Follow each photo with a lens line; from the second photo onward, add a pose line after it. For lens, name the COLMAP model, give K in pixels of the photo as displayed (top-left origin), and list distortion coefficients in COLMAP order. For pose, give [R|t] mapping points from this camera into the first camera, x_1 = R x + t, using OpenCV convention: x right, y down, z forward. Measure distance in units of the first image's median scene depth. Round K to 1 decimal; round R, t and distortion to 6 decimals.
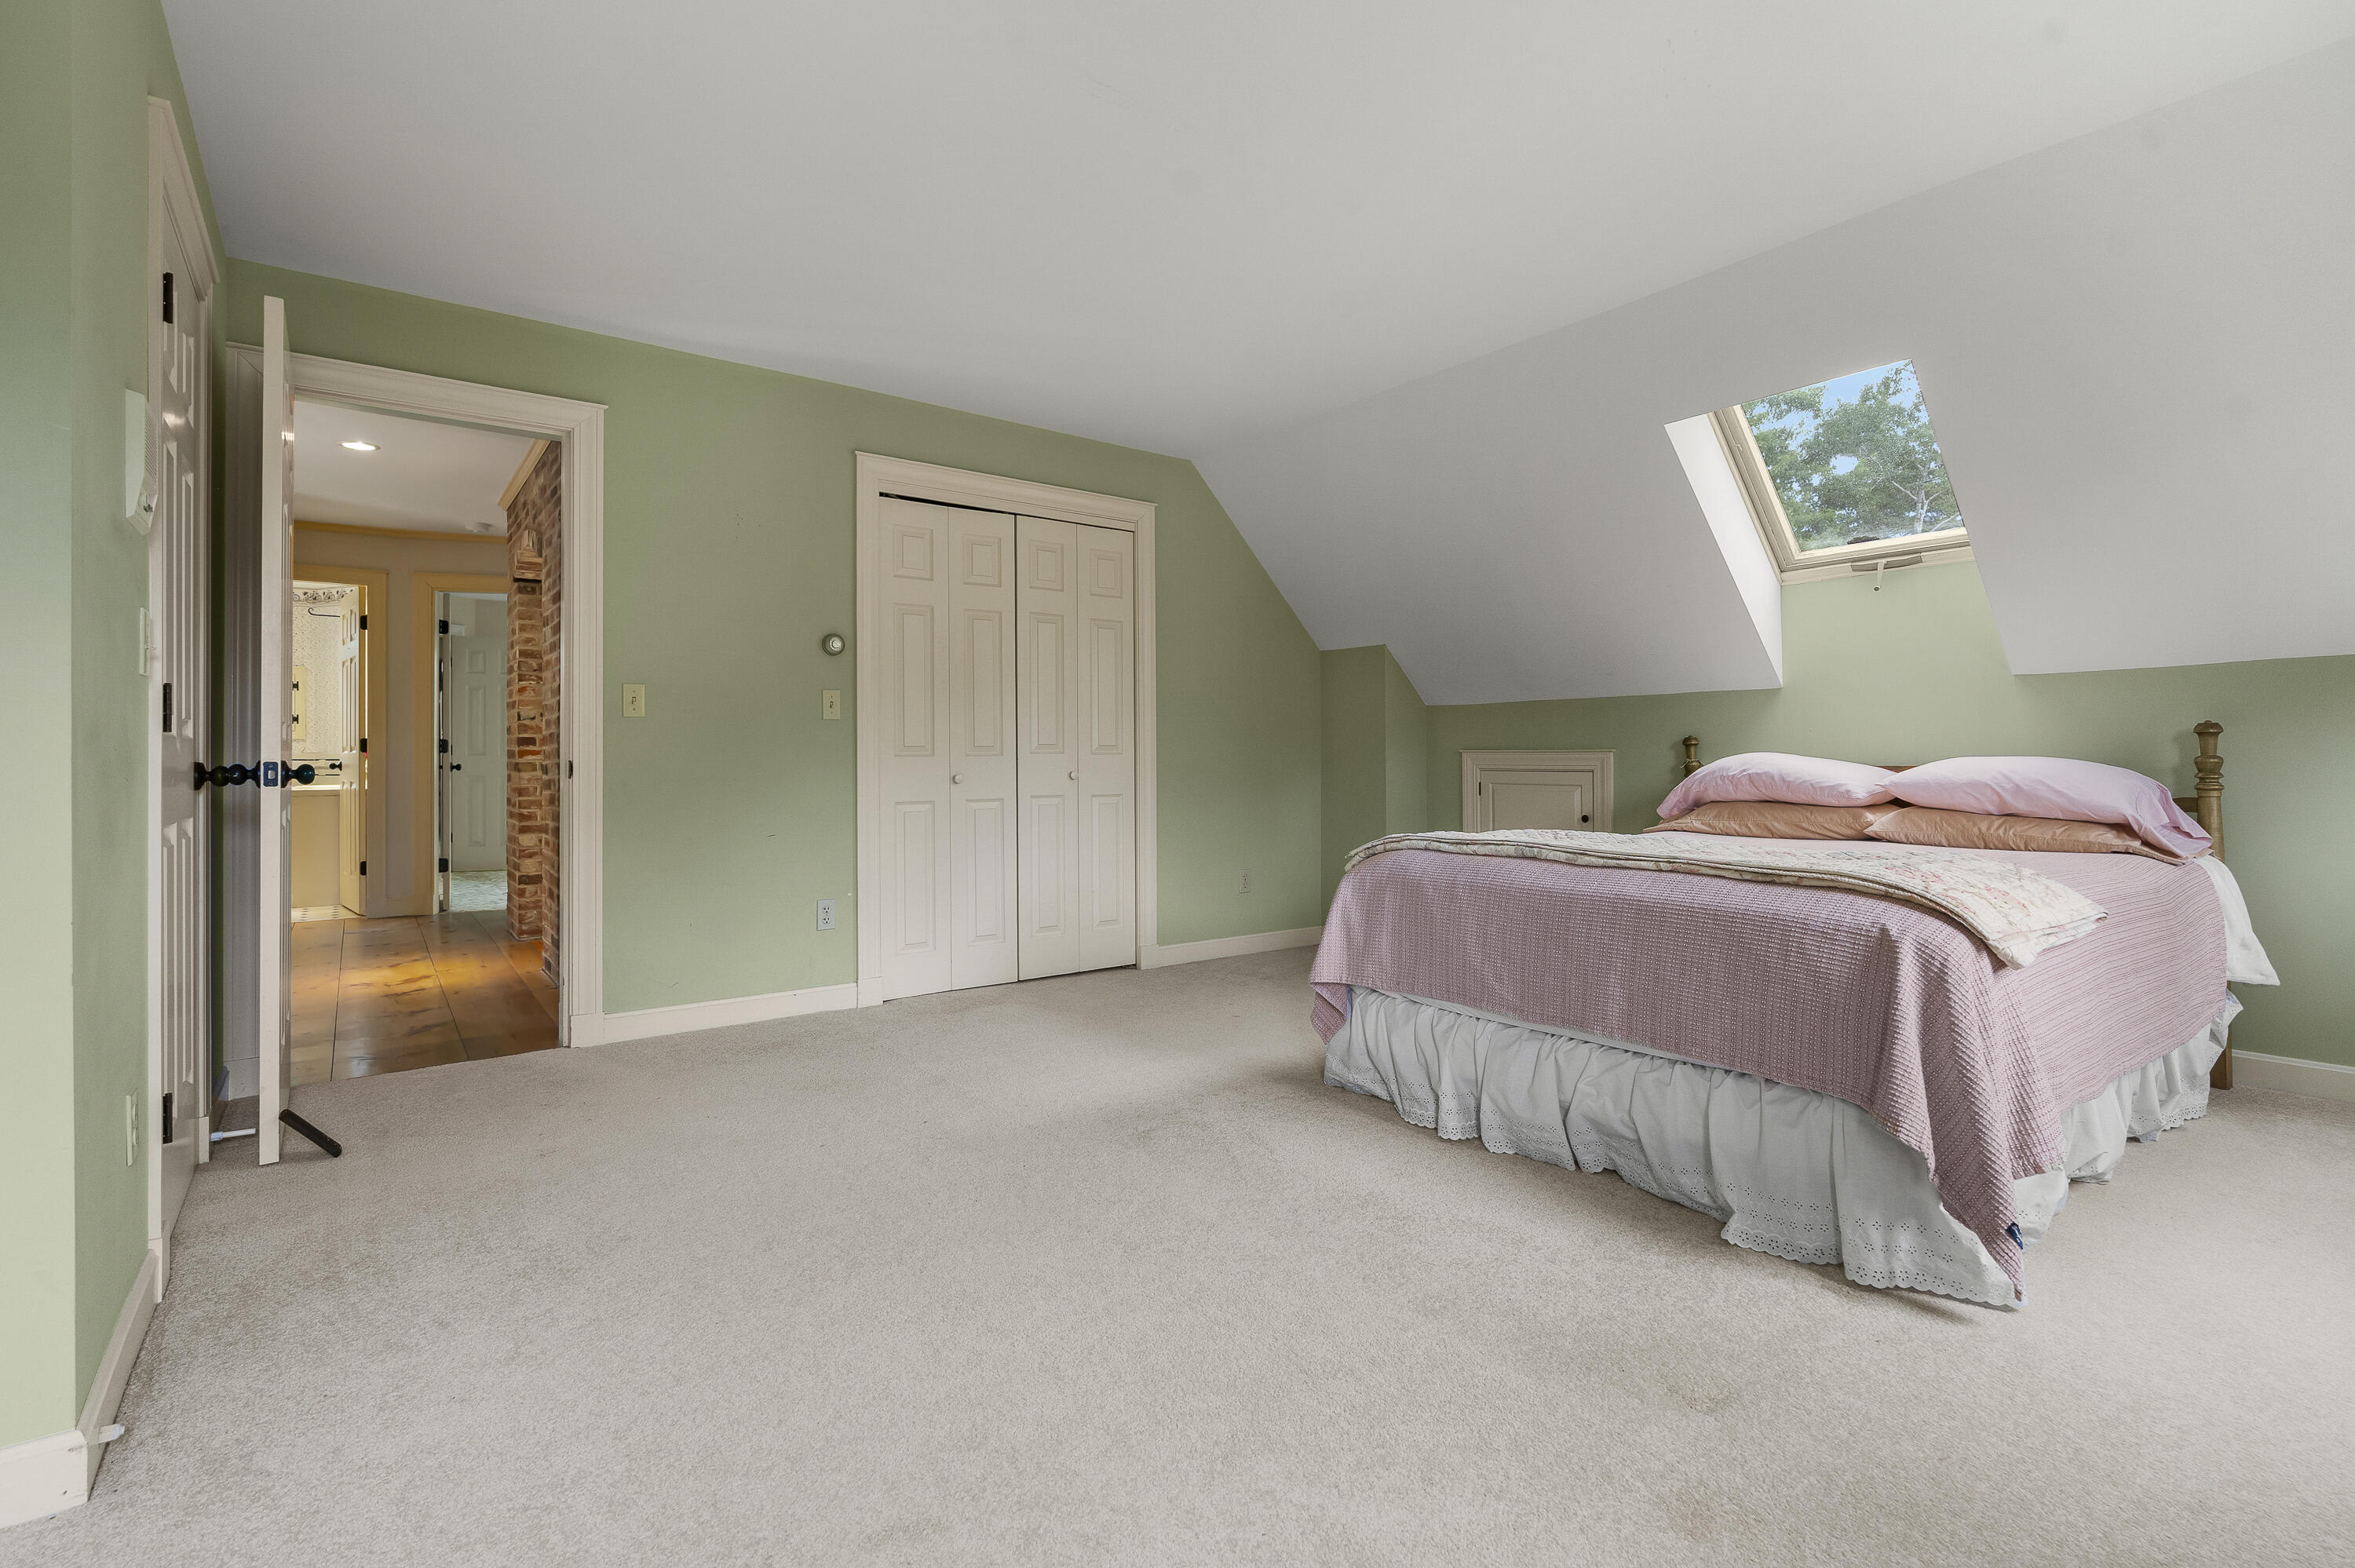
lens RADIAL K [[1090.8, 0, 1166.1], [0, 1090.8, 757.0], [0, 0, 1]] dist [-0.007232, 0.000143]
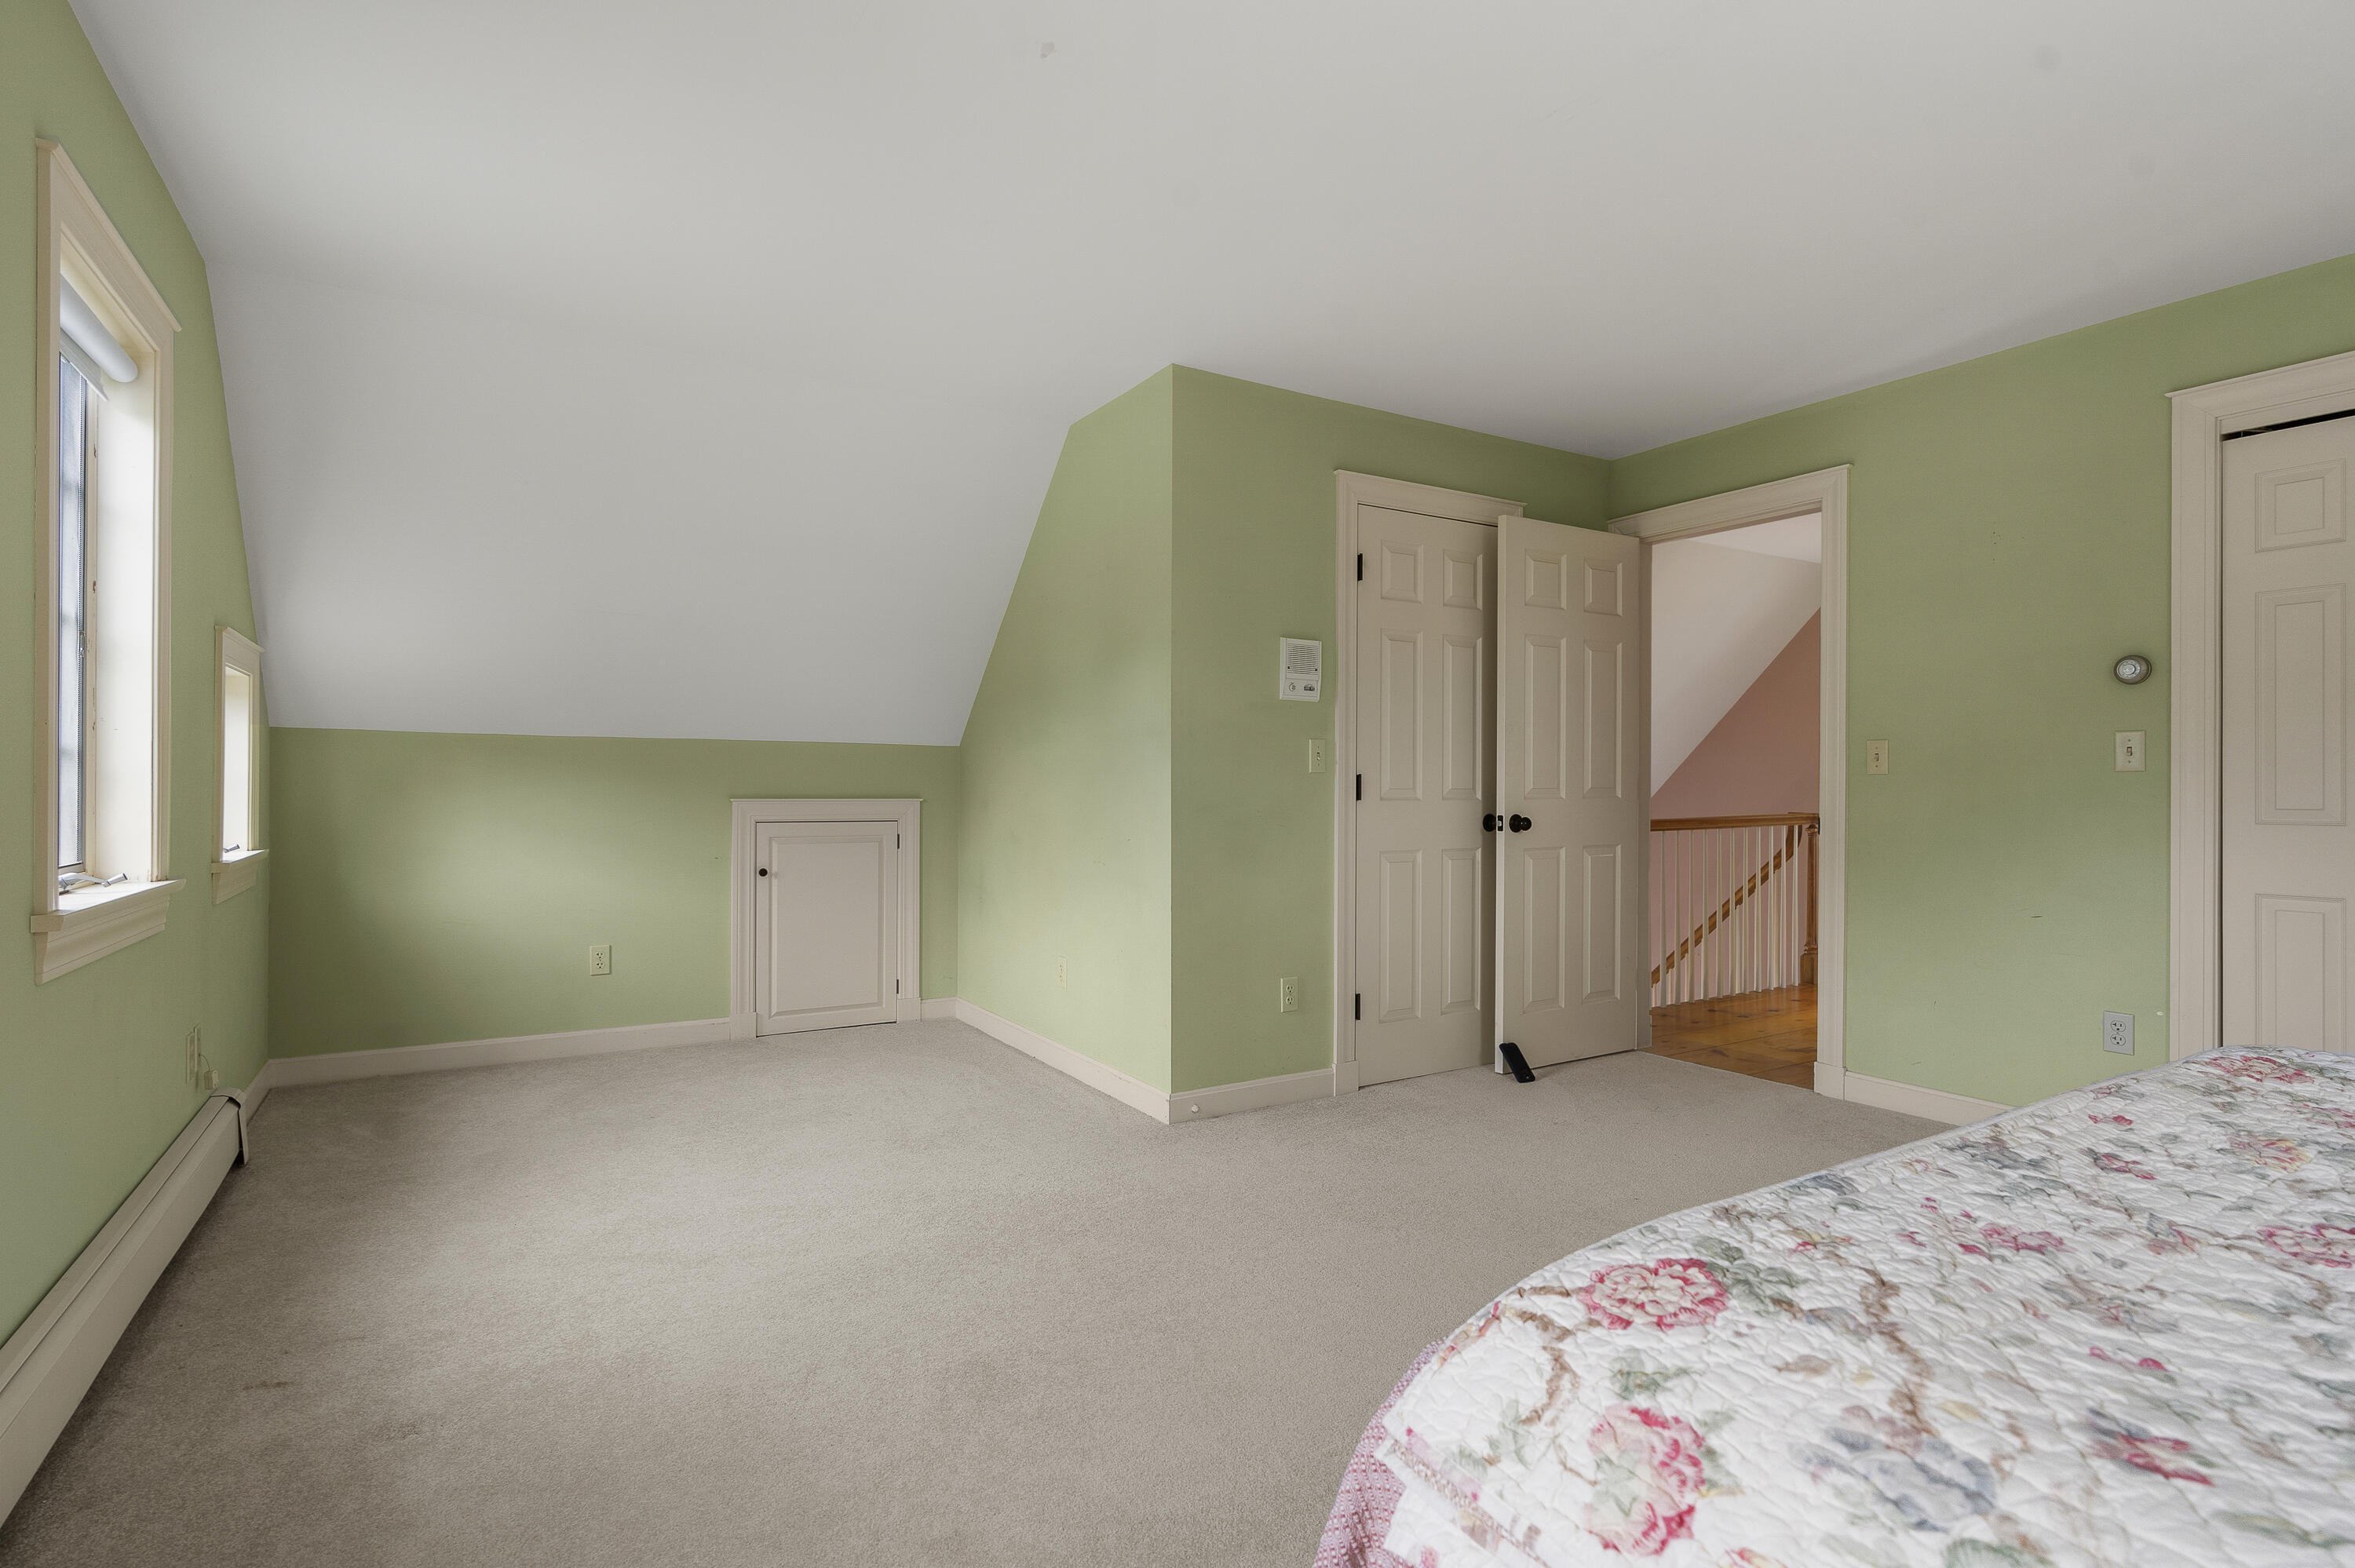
lens RADIAL K [[1151.3, 0, 1171.7], [0, 1151.3, 782.5], [0, 0, 1]] dist [-0.001283, 0.000932]
pose [[-0.097420, 0.001893, -0.995242, 0.387454], [-0.000746, 0.999998, 0.001975, -0.020404], [0.995243, 0.000935, -0.097419, 0.311347]]
